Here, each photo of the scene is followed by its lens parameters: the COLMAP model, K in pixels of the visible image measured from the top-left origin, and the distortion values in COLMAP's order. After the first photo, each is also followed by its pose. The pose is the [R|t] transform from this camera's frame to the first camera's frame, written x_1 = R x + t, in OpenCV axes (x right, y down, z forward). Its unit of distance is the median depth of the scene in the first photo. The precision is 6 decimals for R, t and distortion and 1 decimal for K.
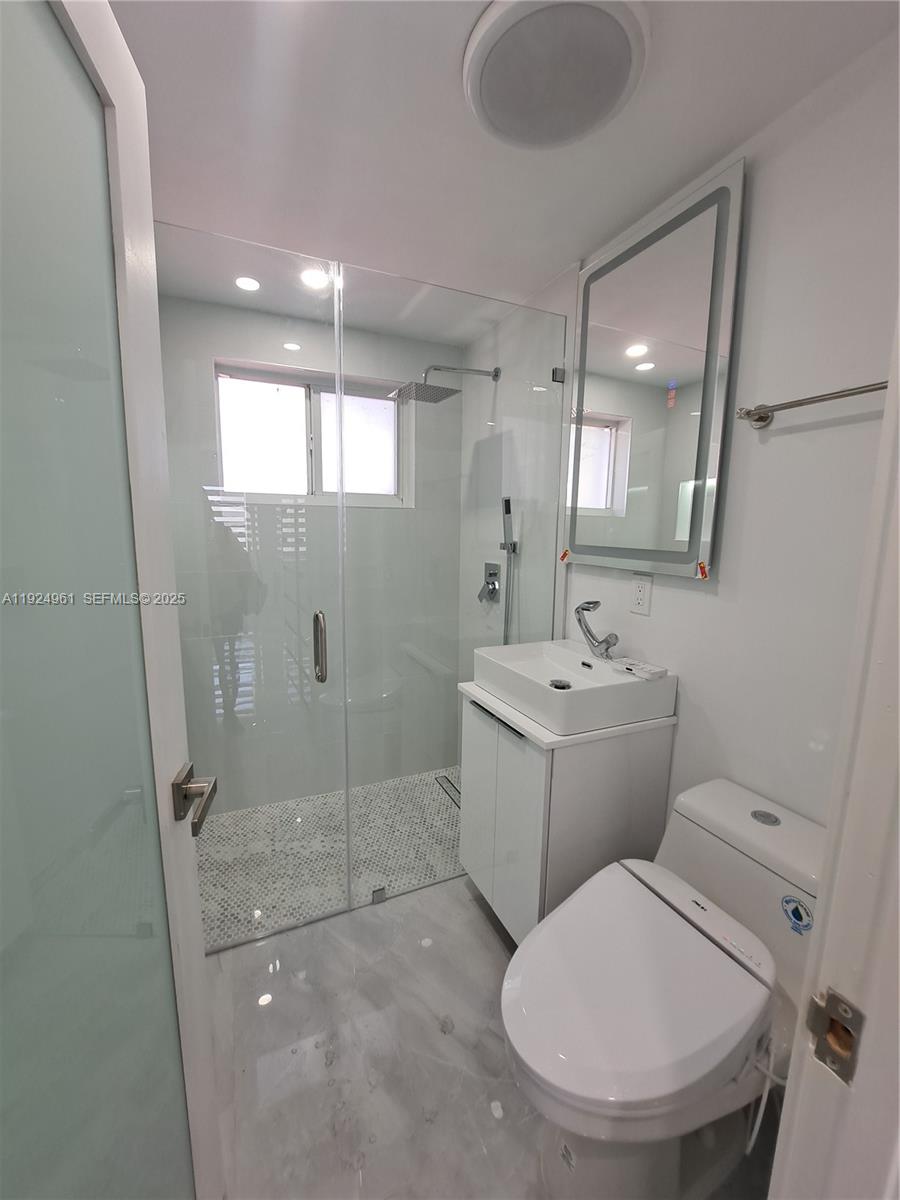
lens RADIAL K [[485.1, 0, 450.0], [0, 485.1, 600.0], [0, 0, 1]] dist [-0.001943, -0.000163]
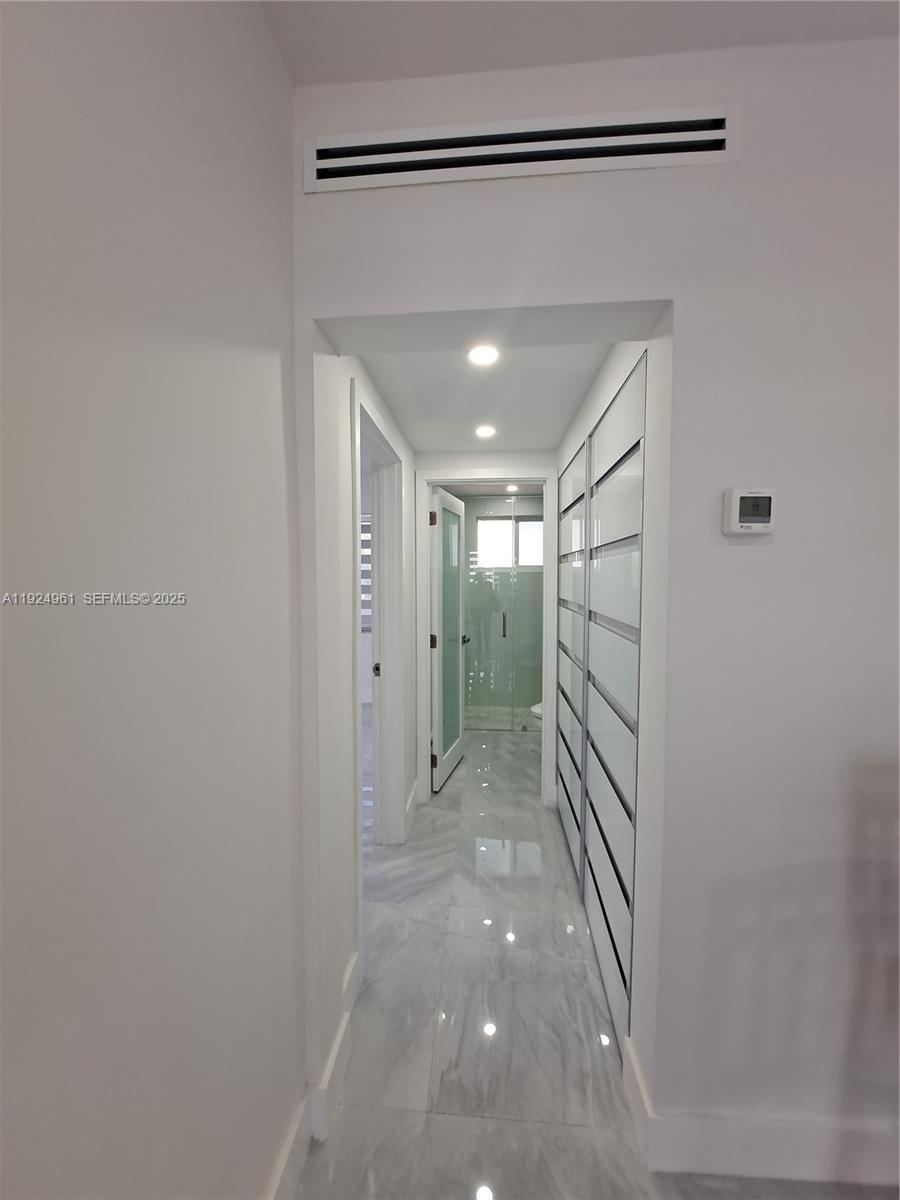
lens RADIAL K [[485.1, 0, 450.0], [0, 485.1, 600.0], [0, 0, 1]] dist [-0.001943, -0.000163]
pose [[0.880824, 0.001444, -0.473441, 0.666609], [-0.056939, 0.993060, -0.102904, 0.221612], [0.470007, 0.117597, 0.874794, -1.376755]]
